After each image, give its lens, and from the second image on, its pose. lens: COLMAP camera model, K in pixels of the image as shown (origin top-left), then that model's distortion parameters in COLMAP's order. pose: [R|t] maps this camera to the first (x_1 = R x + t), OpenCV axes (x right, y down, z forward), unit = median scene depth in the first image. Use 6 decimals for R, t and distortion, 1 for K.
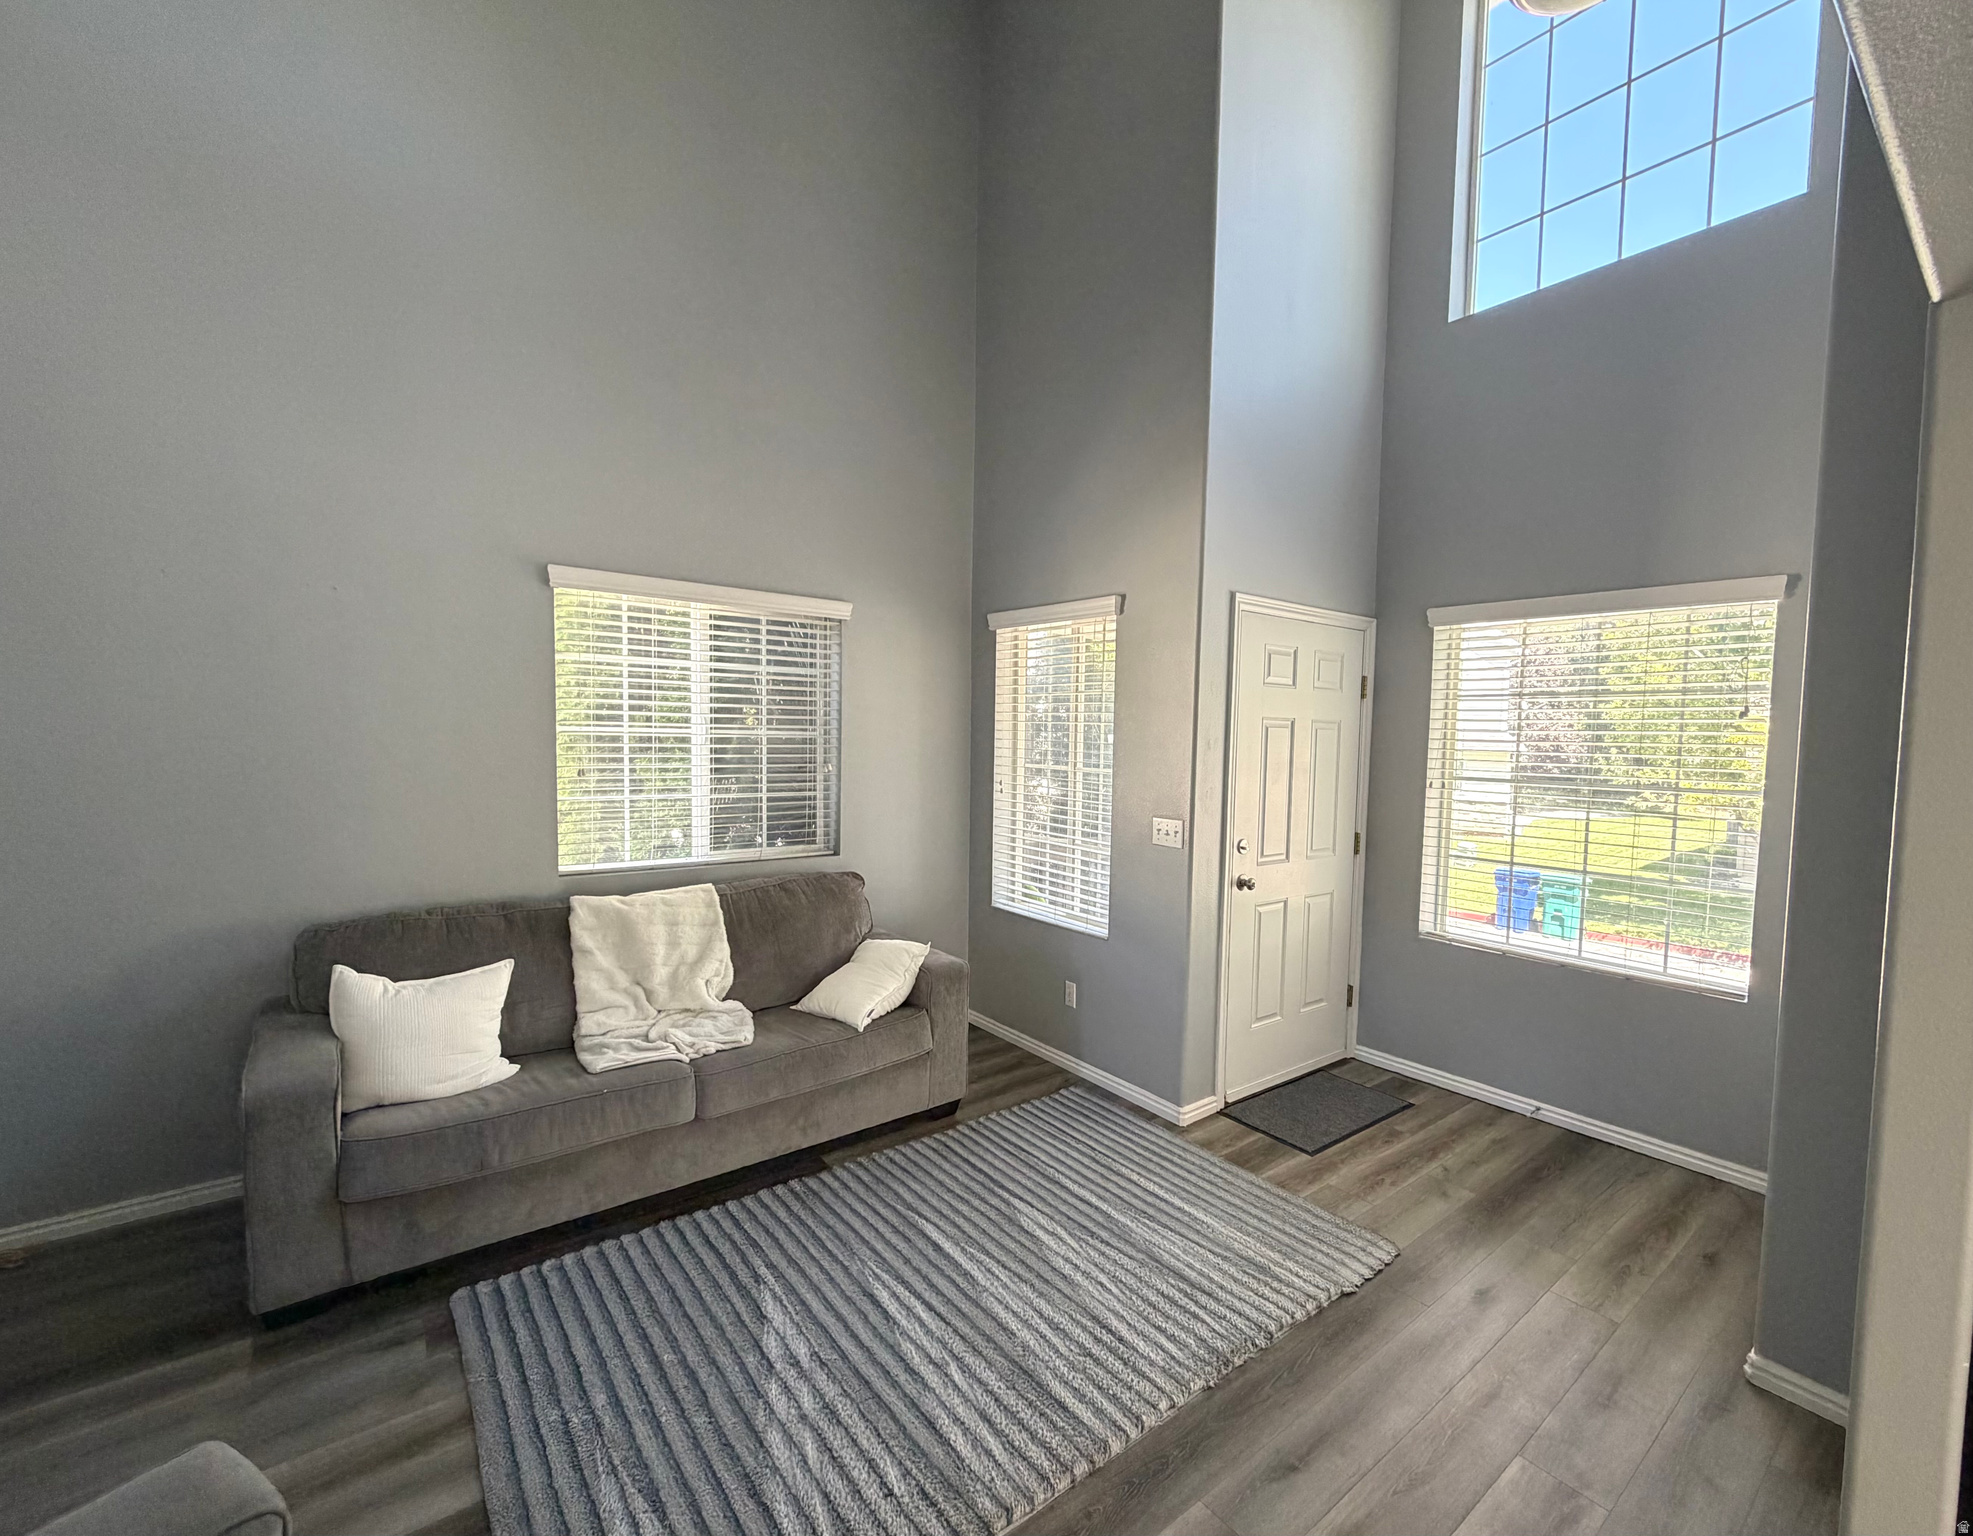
lens RADIAL K [[857.0, 0, 1050.1], [0, 857.0, 793.9], [0, 0, 1]] dist [0.000290, -0.000224]
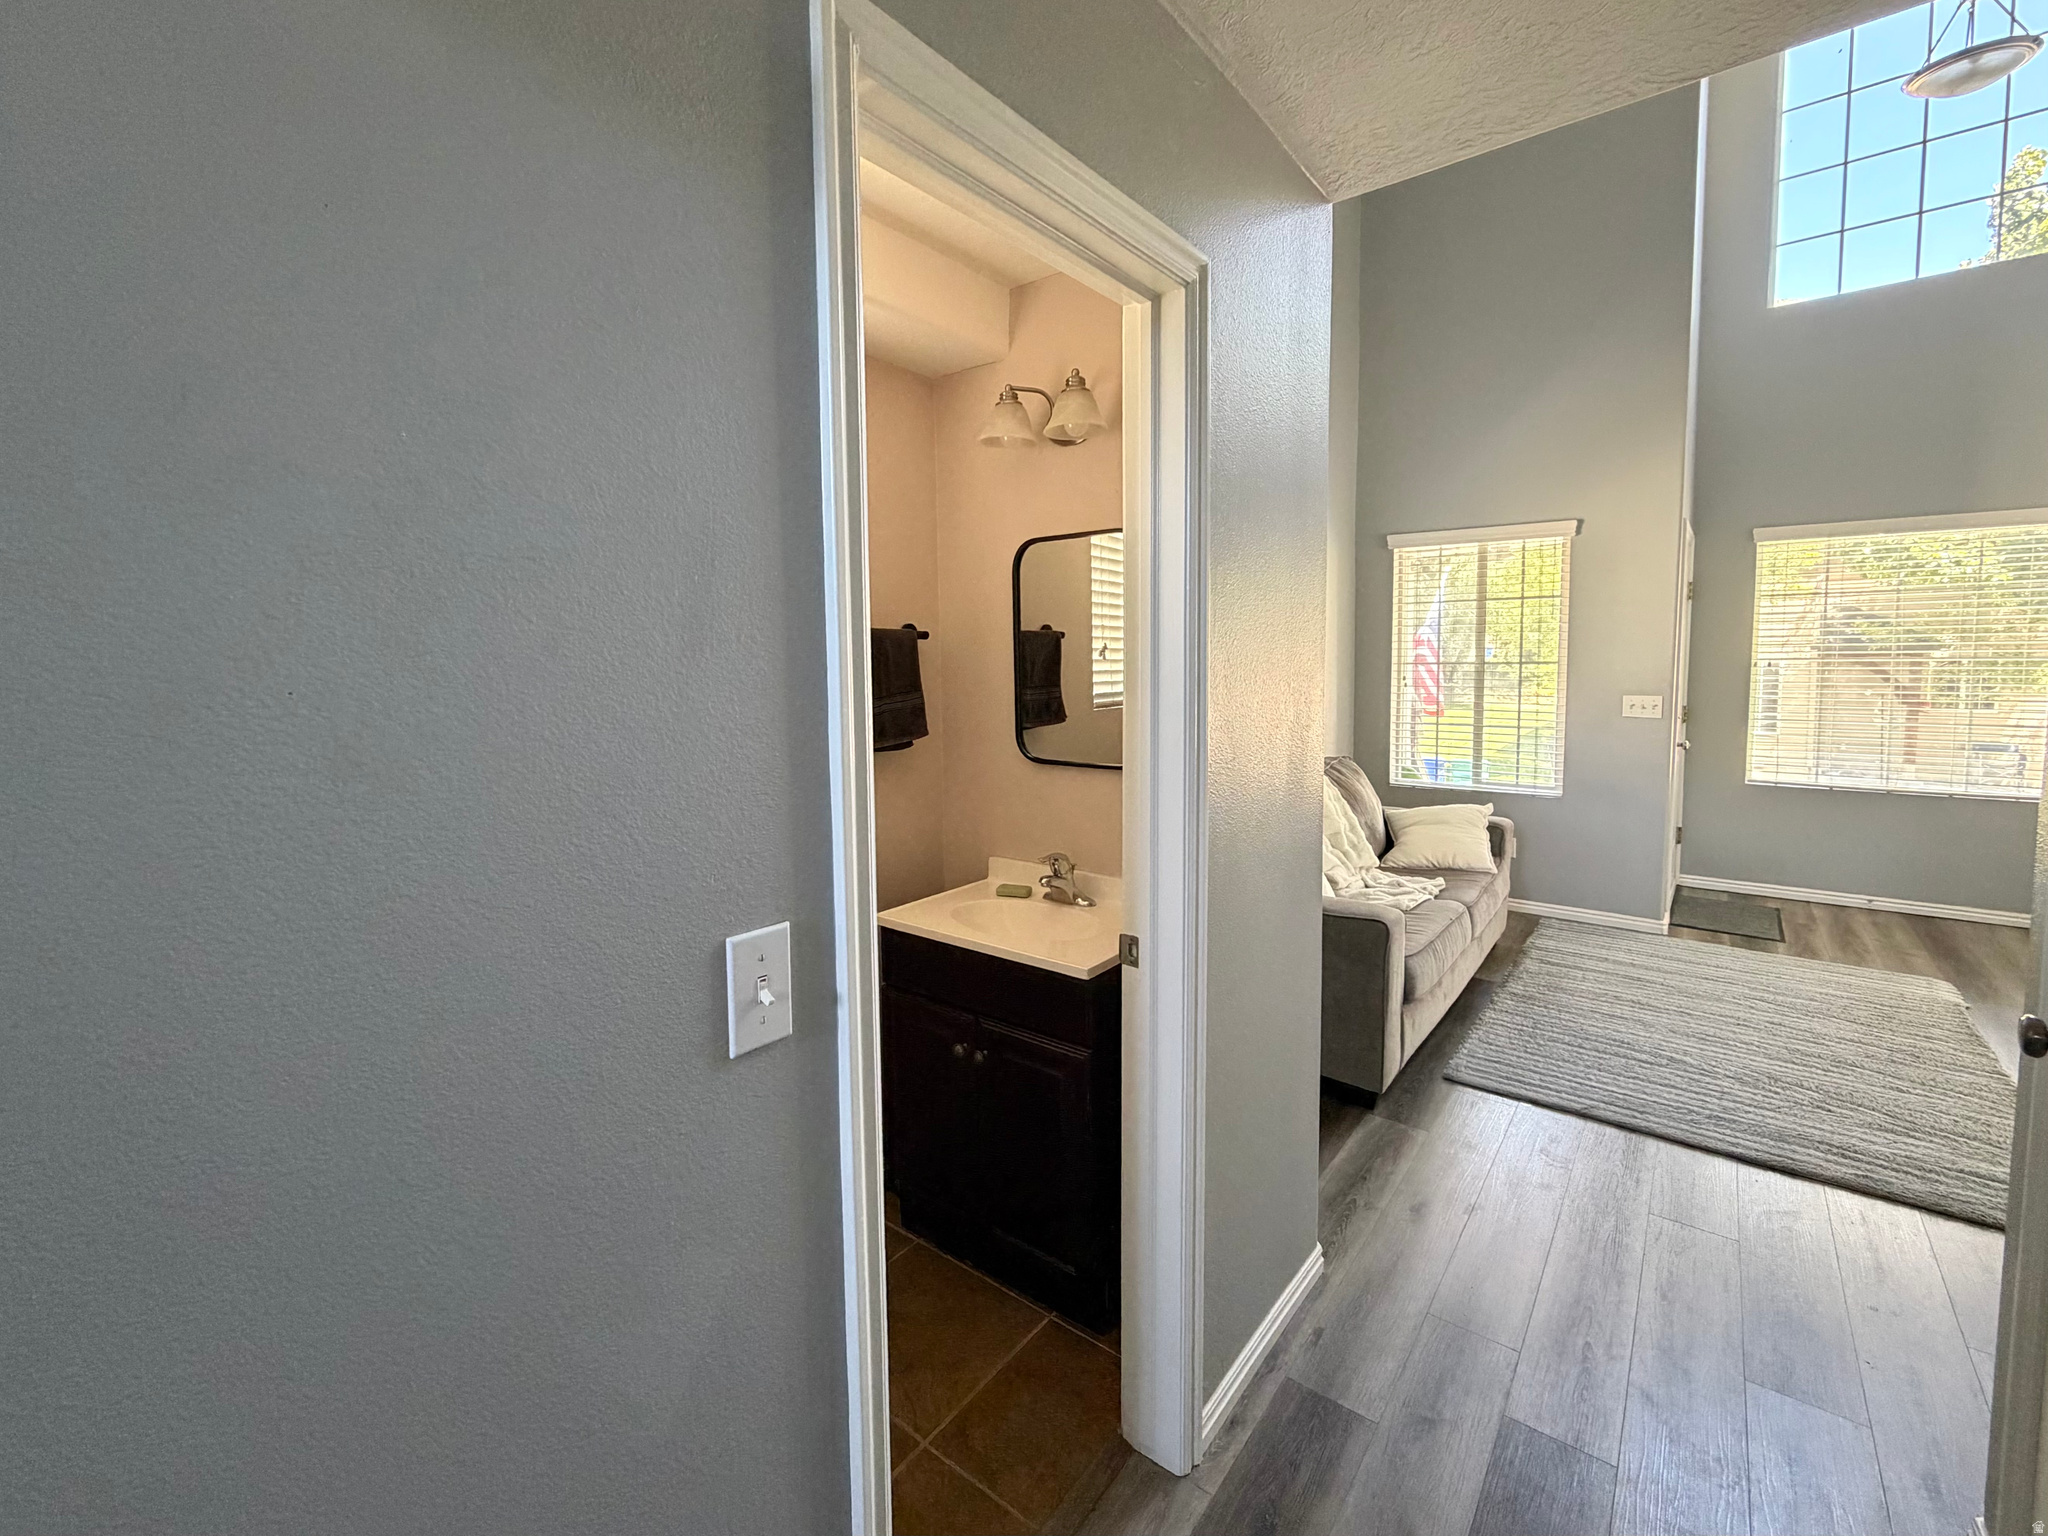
lens RADIAL K [[877.1, 0, 974.4], [0, 877.1, 715.4], [0, 0, 1]] dist [-0.002598, -0.000440]
pose [[0.984305, -0.043765, 0.170962, -1.176412], [0.043617, 0.999038, 0.004621, 0.009566], [-0.171000, 0.002908, 0.985267, -0.126309]]
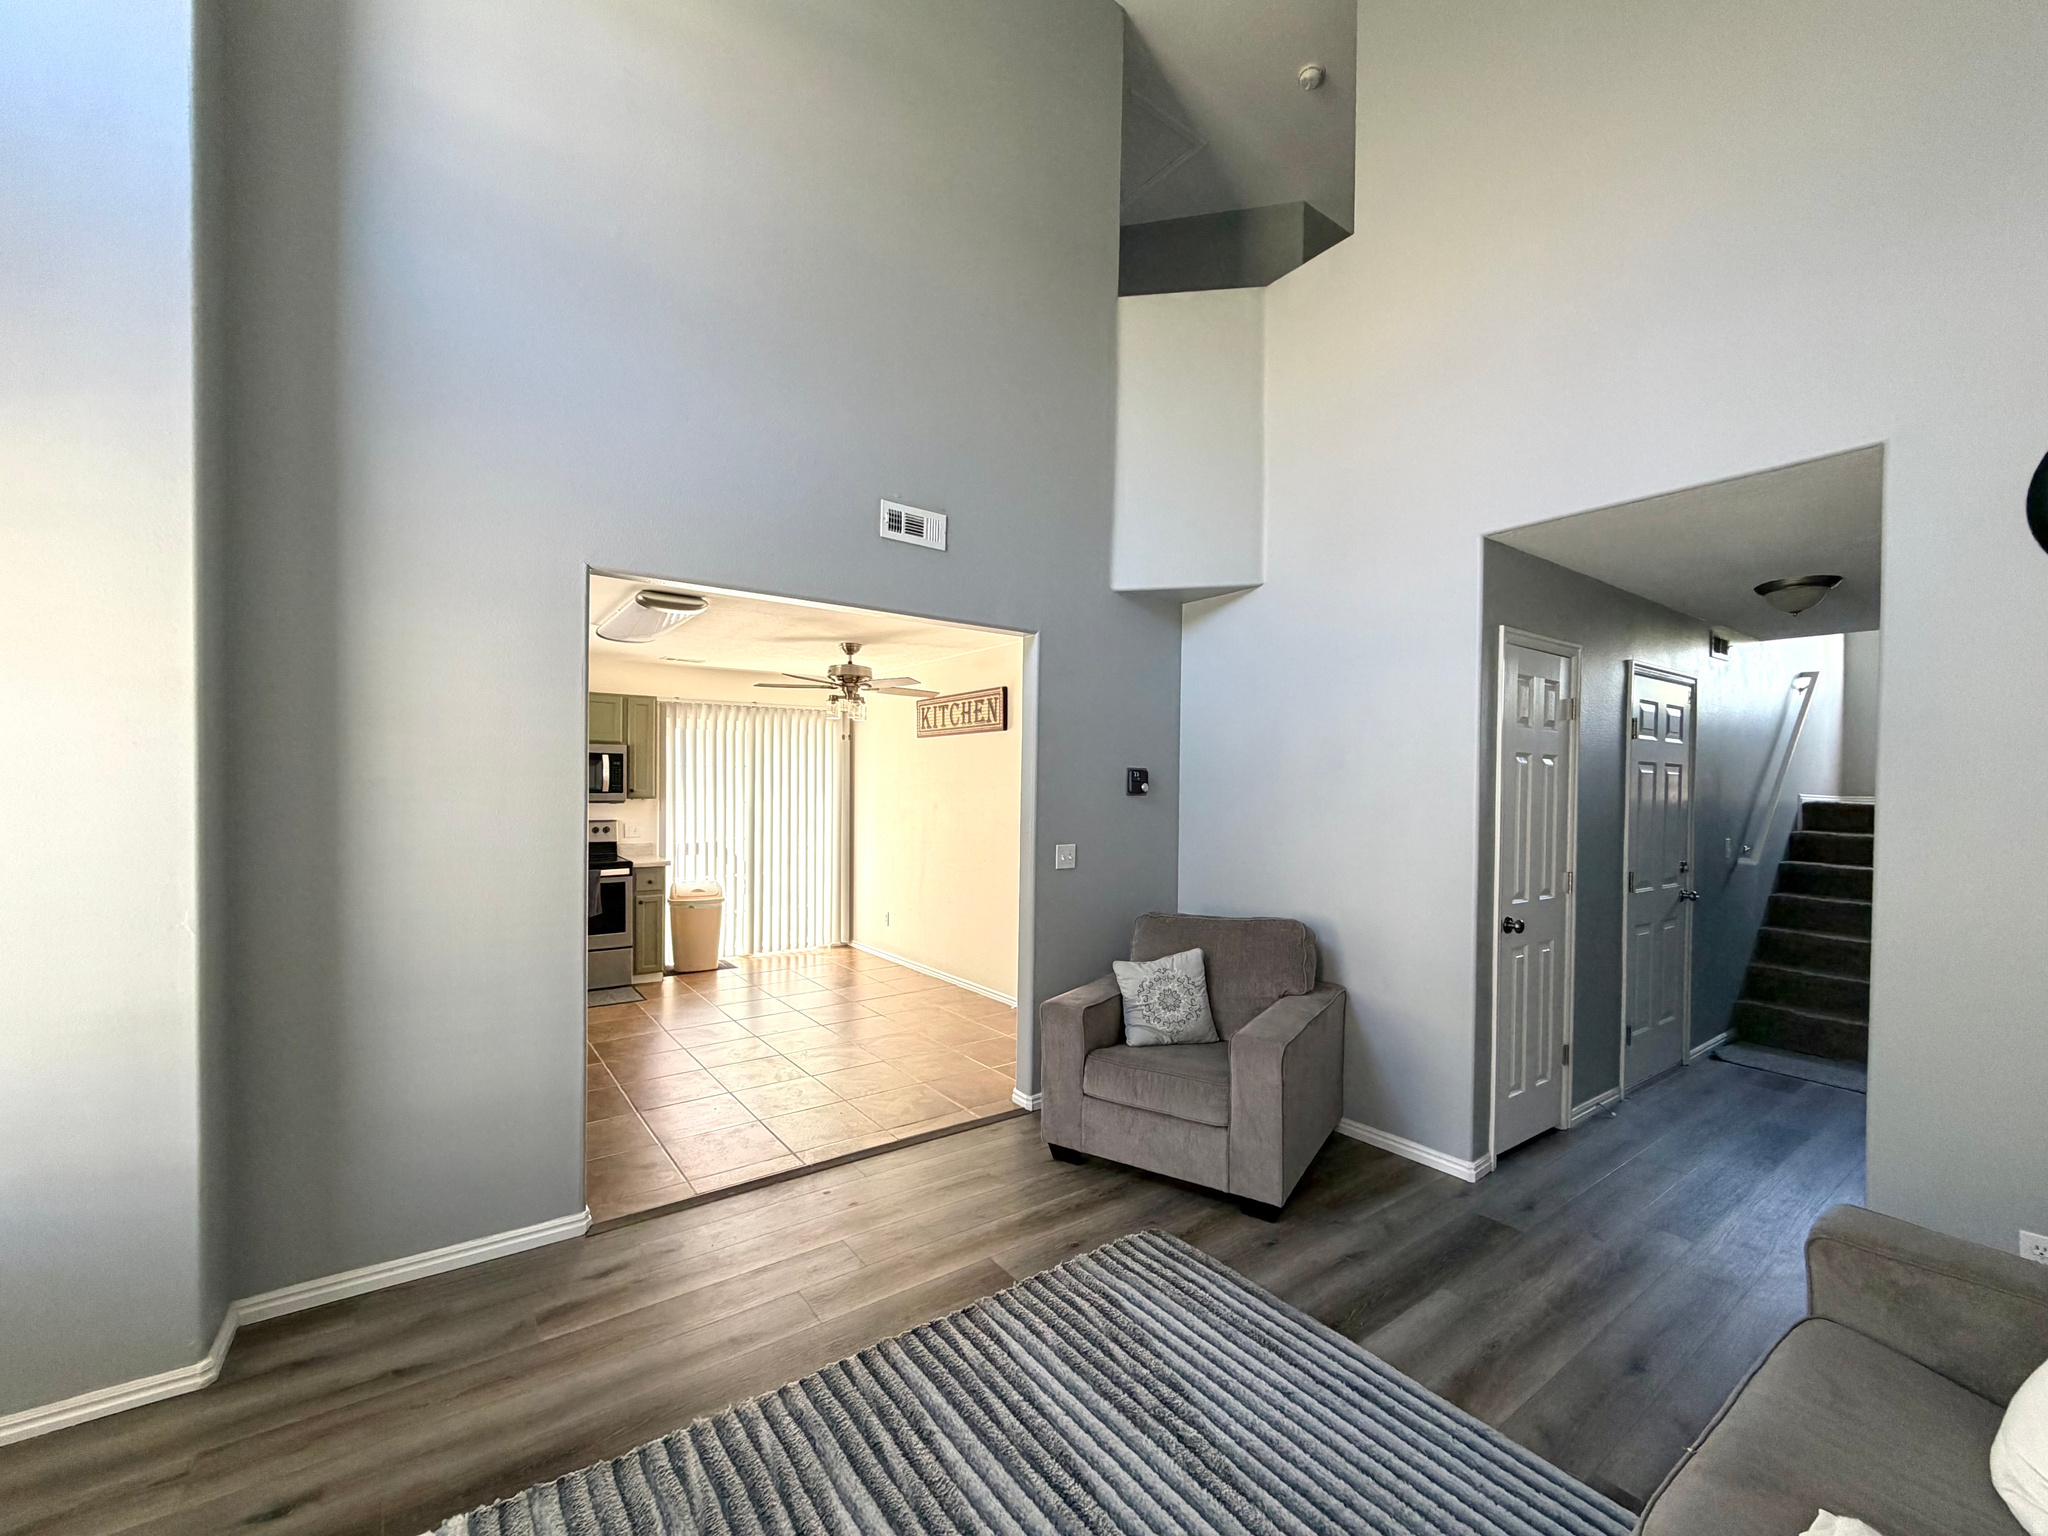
lens RADIAL K [[830.3, 0, 1020.2], [0, 830.3, 801.6], [0, 0, 1]] dist [0.000011, 0.000028]
pose [[-0.997253, -0.031088, 0.067229, -0.112502], [-0.025224, 0.995943, 0.086379, -0.066582], [-0.069641, 0.084446, -0.993991, 1.238479]]
